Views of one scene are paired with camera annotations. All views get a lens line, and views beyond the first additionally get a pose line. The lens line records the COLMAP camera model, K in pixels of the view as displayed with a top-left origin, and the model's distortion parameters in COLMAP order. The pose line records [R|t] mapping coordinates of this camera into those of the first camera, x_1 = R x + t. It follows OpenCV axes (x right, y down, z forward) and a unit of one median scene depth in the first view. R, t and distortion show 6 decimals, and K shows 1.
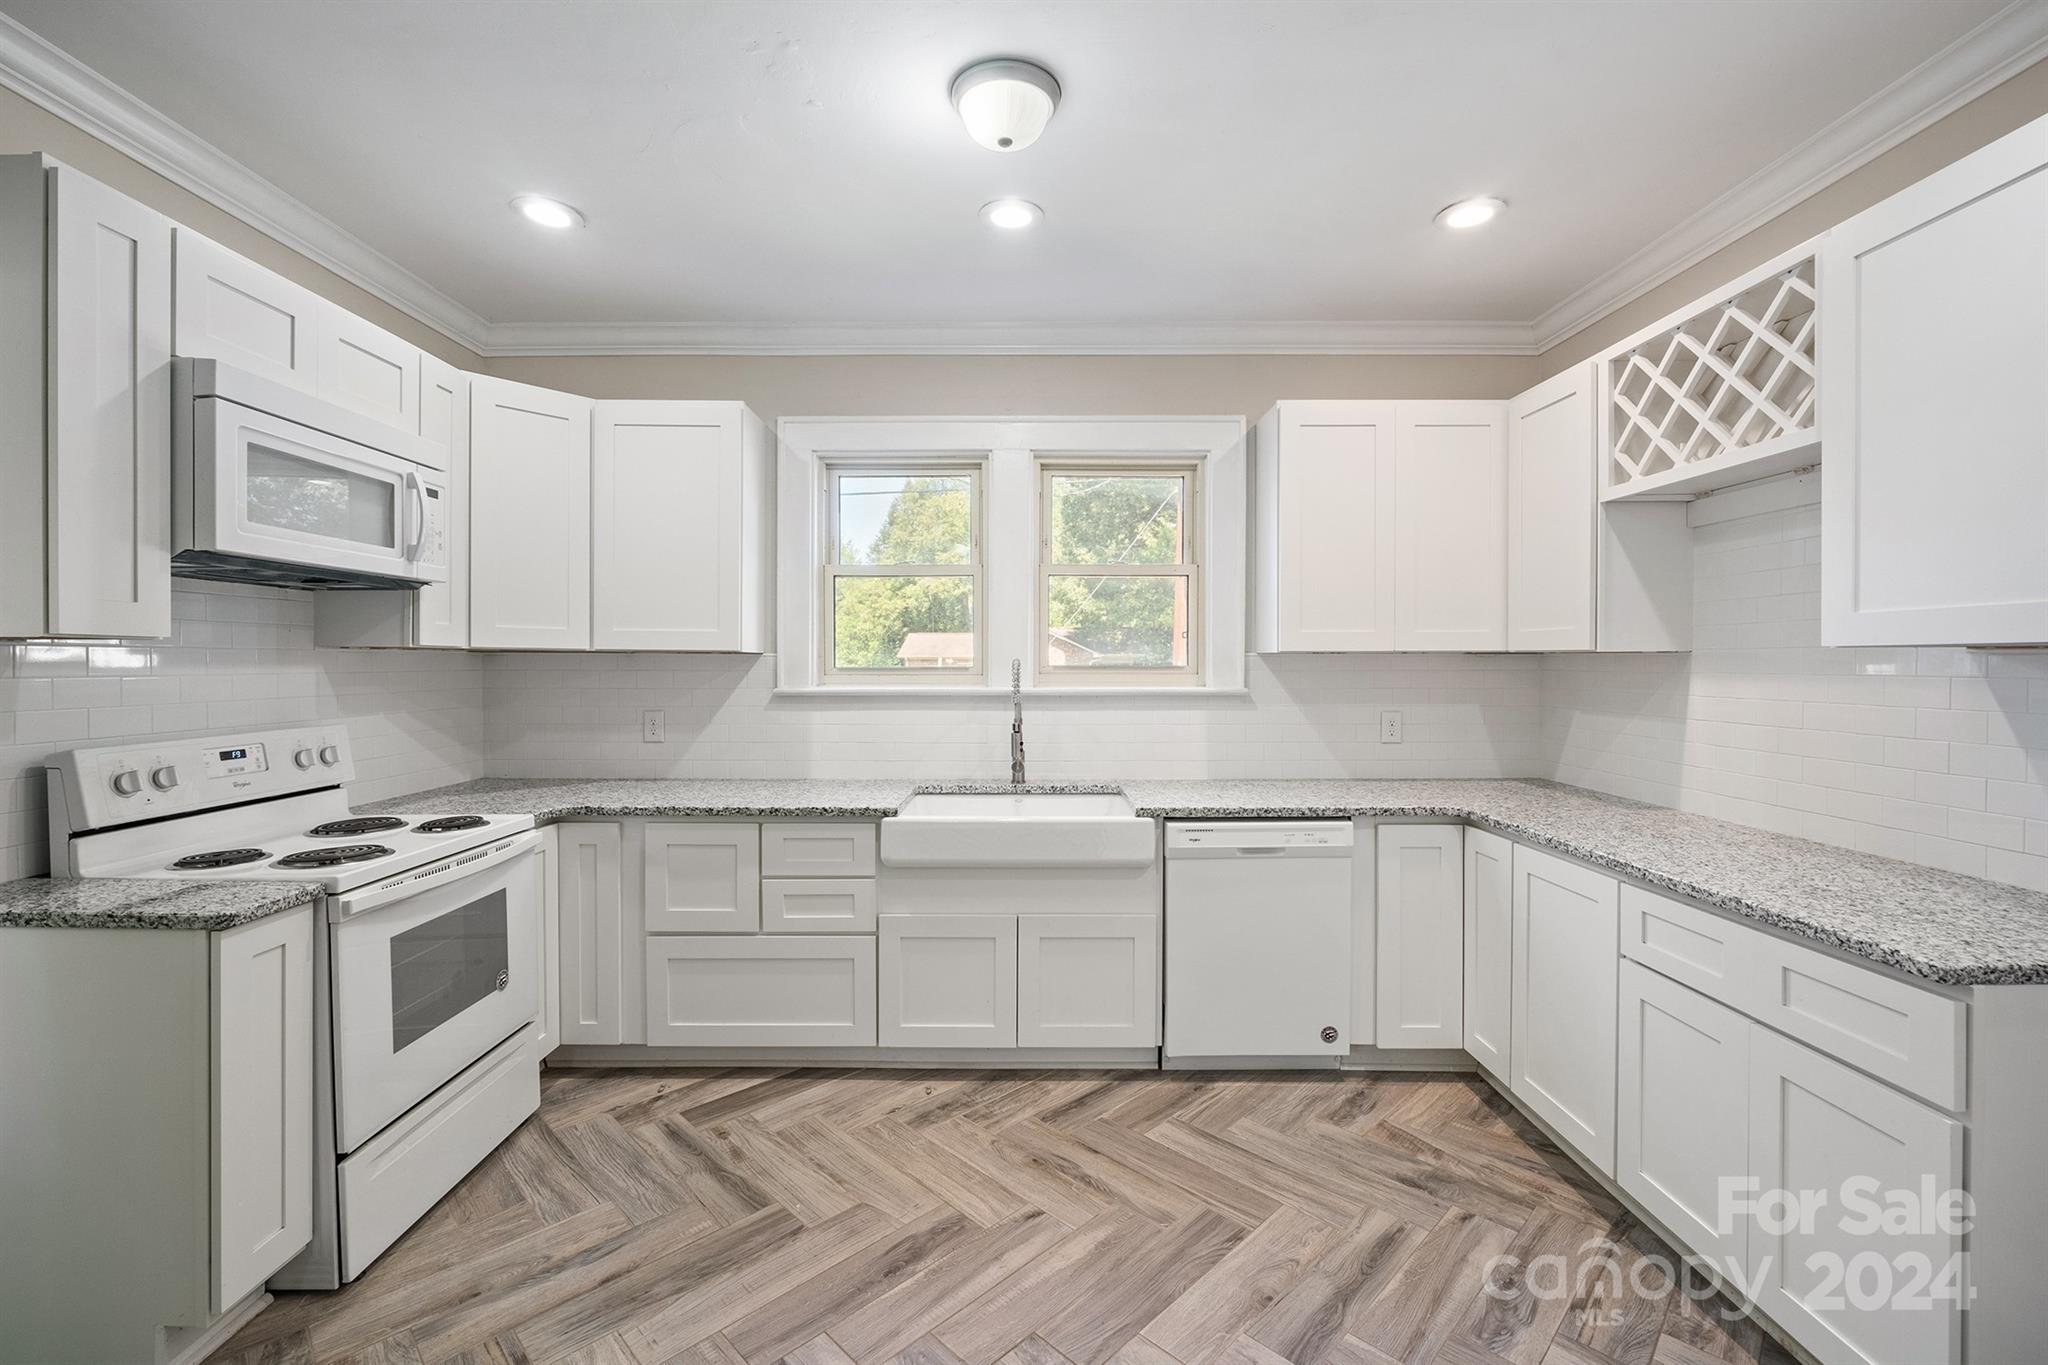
lens RADIAL K [[863.6, 0, 1024.7], [0, 863.6, 672.3], [0, 0, 1]] dist [-0.007134, 0.000355]
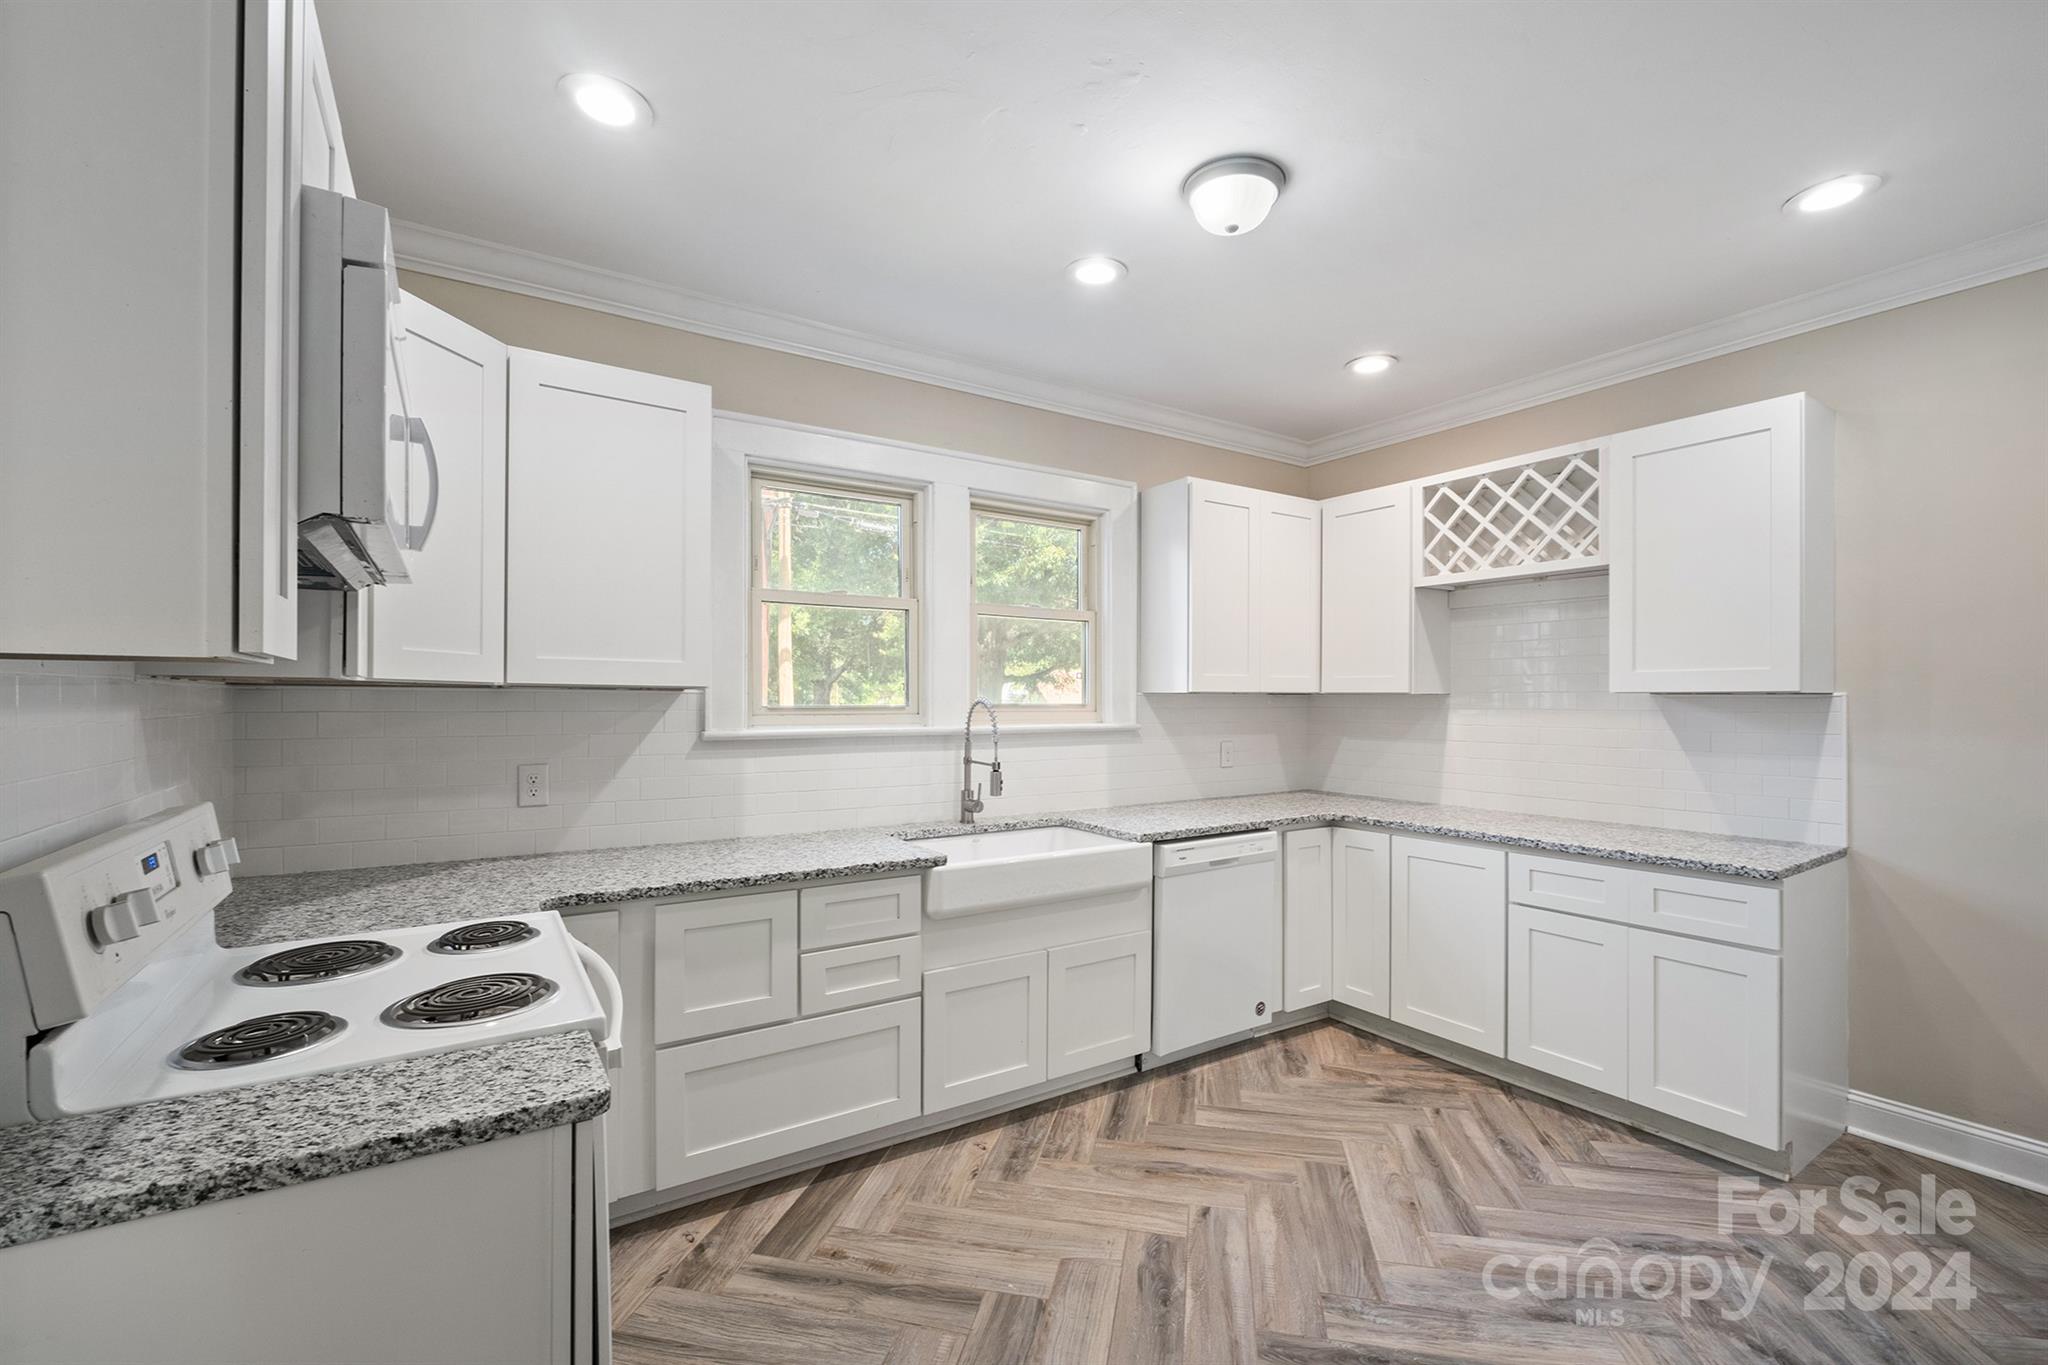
lens RADIAL K [[863.6, 0, 1024.7], [0, 863.6, 702.1], [0, 0, 1]] dist [-0.007134, 0.000355]
pose [[0.839489, -0.000308, 0.543377, -0.625158], [0.005041, 0.999961, -0.007221, -0.003663], [-0.543354, 0.008801, 0.839458, 0.169174]]
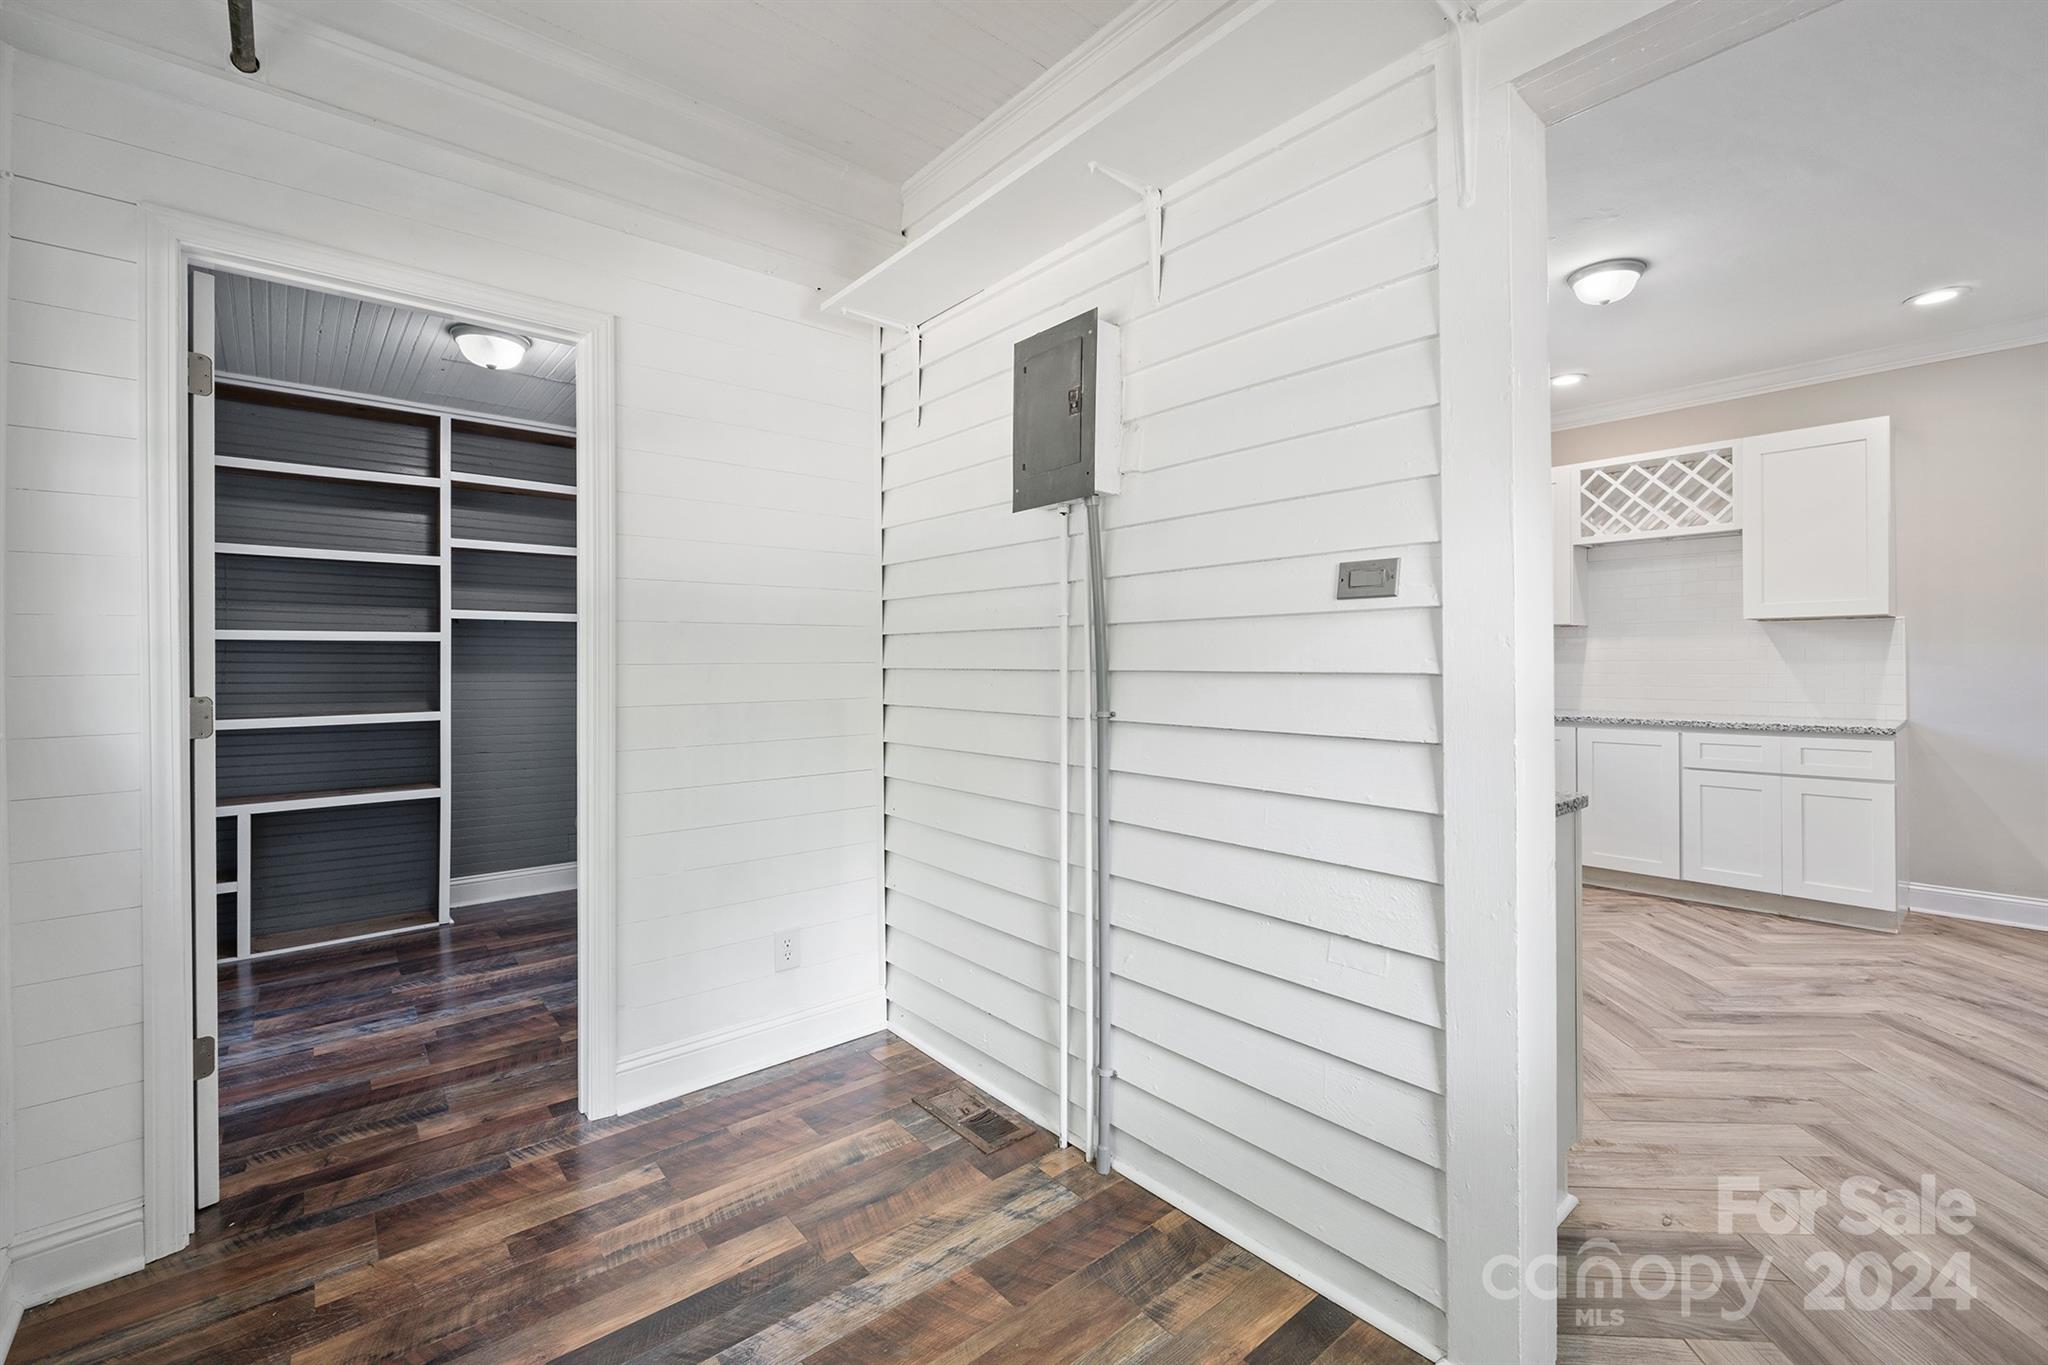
lens RADIAL K [[863.6, 0, 1025.2], [0, 863.6, 662.9], [0, 0, 1]] dist [-0.007134, 0.000355]
pose [[0.761466, -0.004258, 0.648191, -1.445786], [0.013484, 0.999866, -0.009272, 0.059215], [-0.648065, 0.015801, 0.761422, 0.353368]]
